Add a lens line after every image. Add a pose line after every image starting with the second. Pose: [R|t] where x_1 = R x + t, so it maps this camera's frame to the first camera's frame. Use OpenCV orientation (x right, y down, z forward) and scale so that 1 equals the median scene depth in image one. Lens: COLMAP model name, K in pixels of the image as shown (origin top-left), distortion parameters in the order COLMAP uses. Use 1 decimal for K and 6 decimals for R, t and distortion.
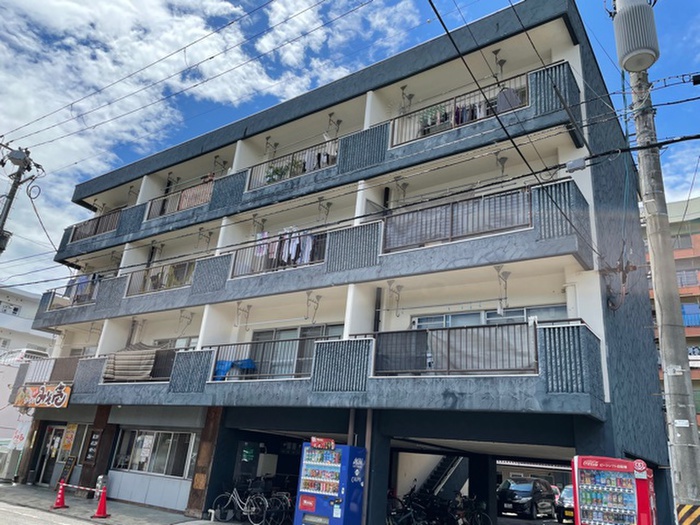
lens RADIAL K [[530.9, 0, 351.2], [0, 530.9, 261.2], [0, 0, 1]] dist [0.038902, -0.010869]
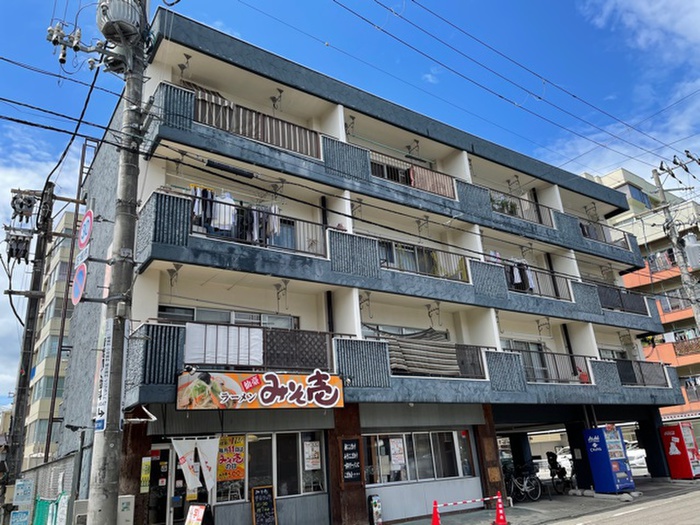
lens RADIAL K [[530.9, 0, 350.5], [0, 530.9, 262.3], [0, 0, 1]] dist [0.038902, -0.010869]
pose [[0.336194, 0.228541, 0.913643, -1.264080], [-0.241033, 0.958680, -0.151114, 0.207609], [-0.910427, -0.169414, 0.377388, 0.814456]]
